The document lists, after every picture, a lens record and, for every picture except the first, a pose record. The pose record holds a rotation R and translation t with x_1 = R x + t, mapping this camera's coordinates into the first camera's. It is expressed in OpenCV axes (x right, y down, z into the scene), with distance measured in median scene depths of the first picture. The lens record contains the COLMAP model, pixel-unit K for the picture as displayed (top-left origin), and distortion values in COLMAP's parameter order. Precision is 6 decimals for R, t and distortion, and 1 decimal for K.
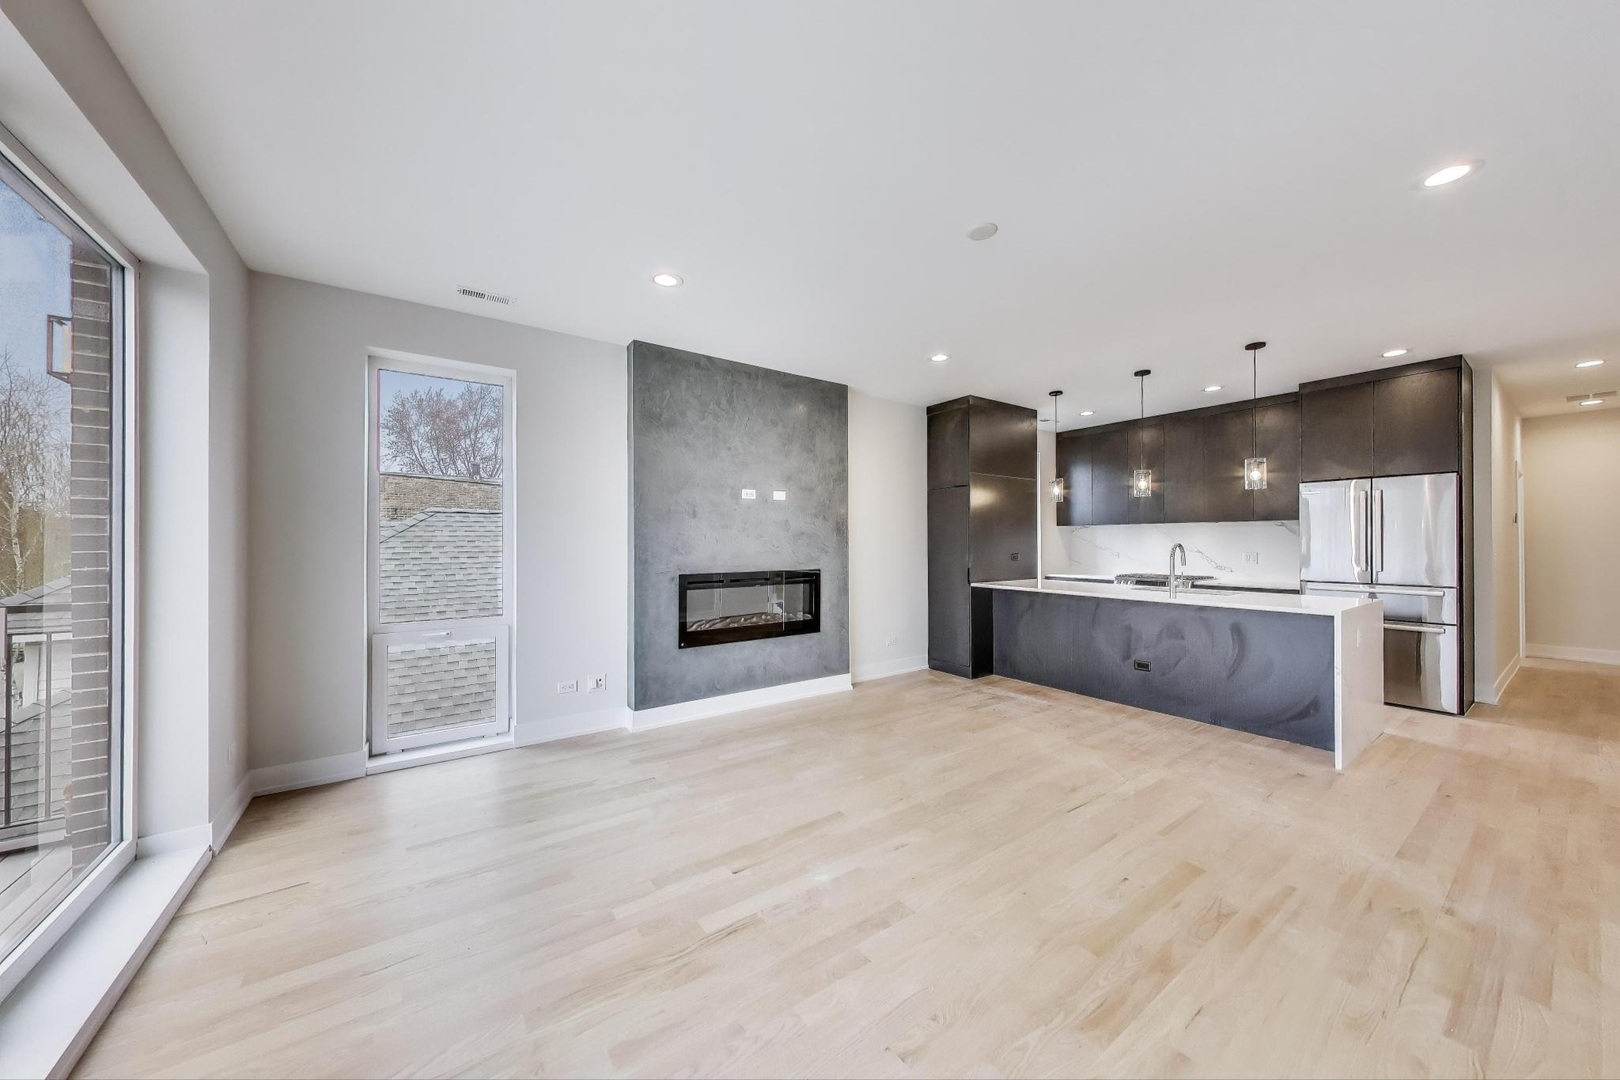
lens RADIAL K [[553.7, 0, 806.0], [0, 553.7, 540.7], [0, 0, 1]] dist [-0.002744, -0.000109]
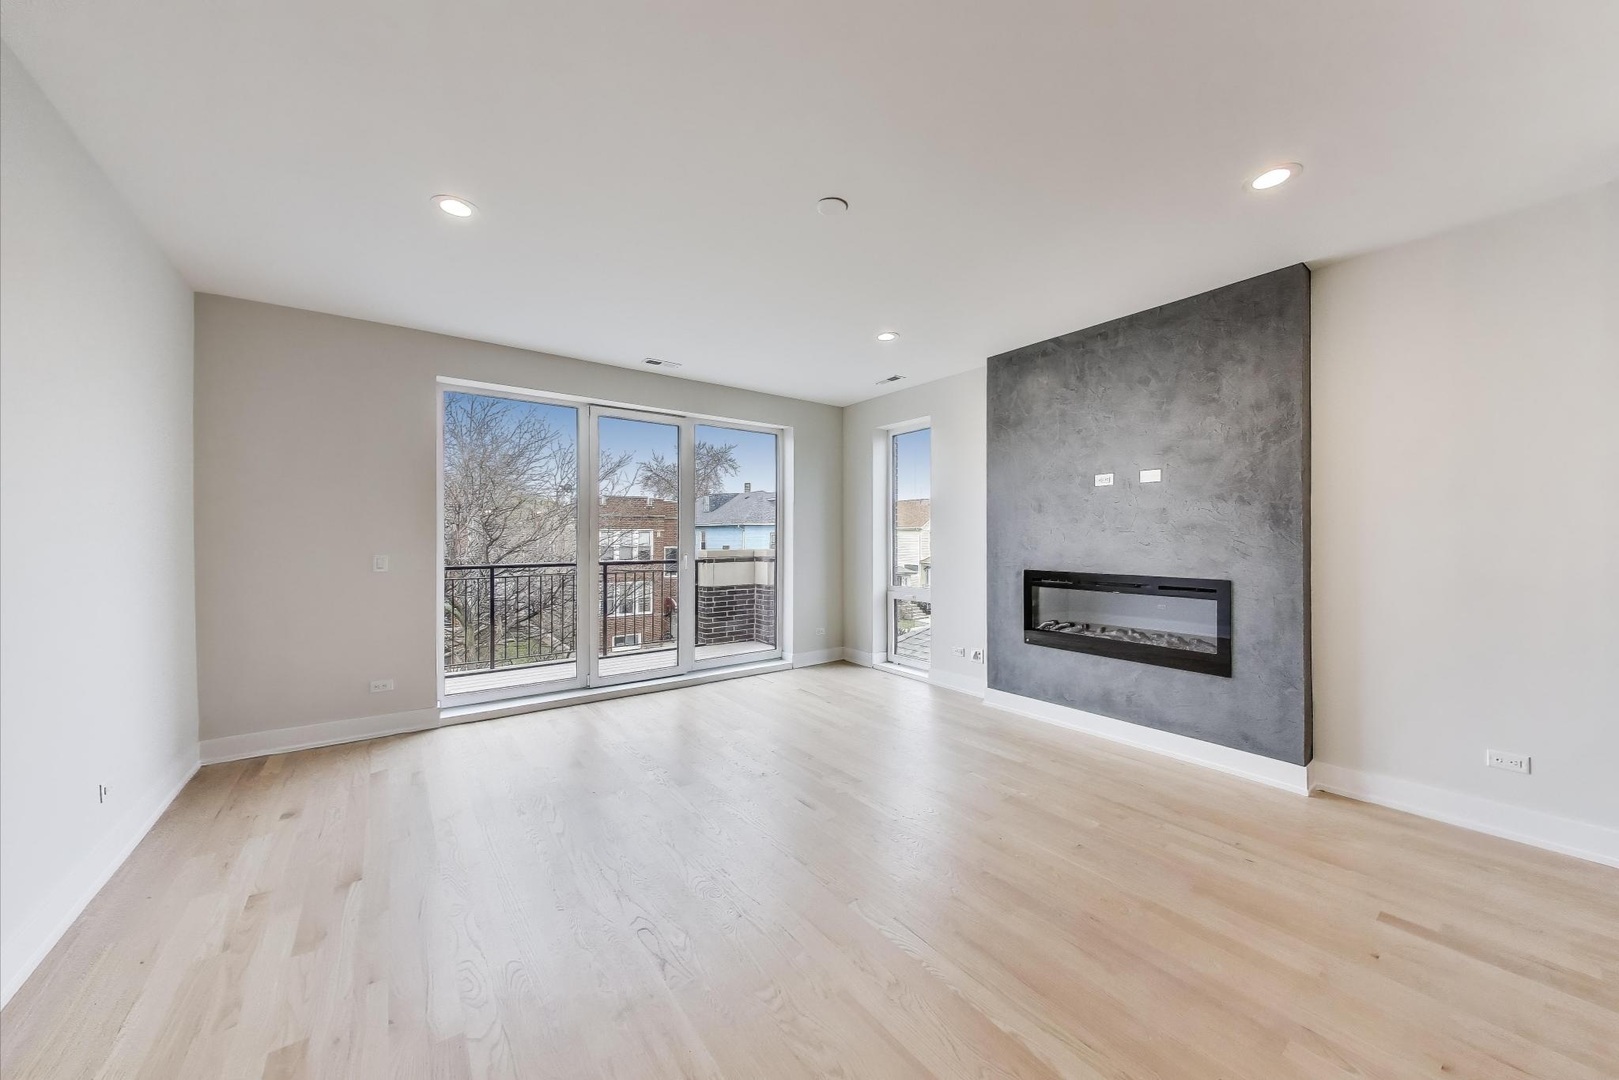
lens RADIAL K [[579.0, 0, 809.5], [0, 579.0, 543.0], [0, 0, 1]] dist [-0.001154, -0.000173]
pose [[0.007345, 0.007556, -0.999944, 0.755761], [0.000445, 0.999971, 0.007560, 0.003739], [0.999973, -0.000501, 0.007341, 0.549317]]
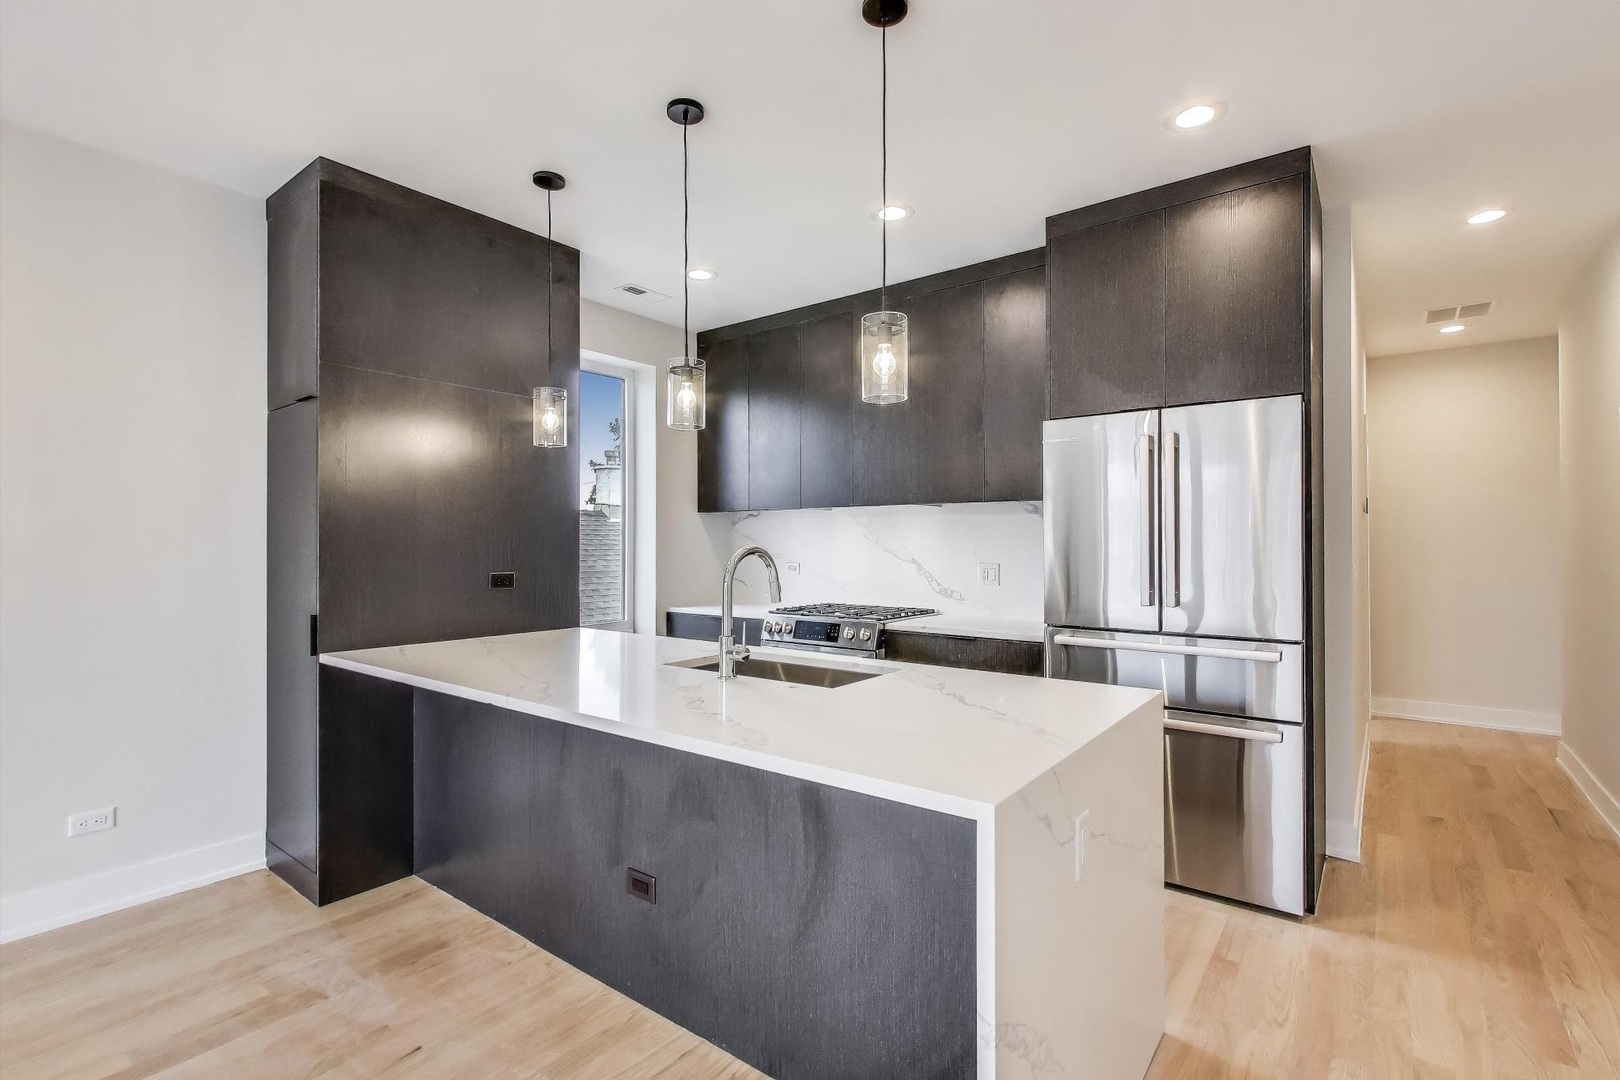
lens RADIAL K [[759.3, 0, 809.4], [0, 759.3, 538.2], [0, 0, 1]] dist [-0.003391, -0.000185]
pose [[0.952944, 0.002415, 0.303136, 0.567309], [-0.000912, 0.999987, -0.005103, 0.000296], [-0.303145, 0.004586, 0.952934, 0.496180]]
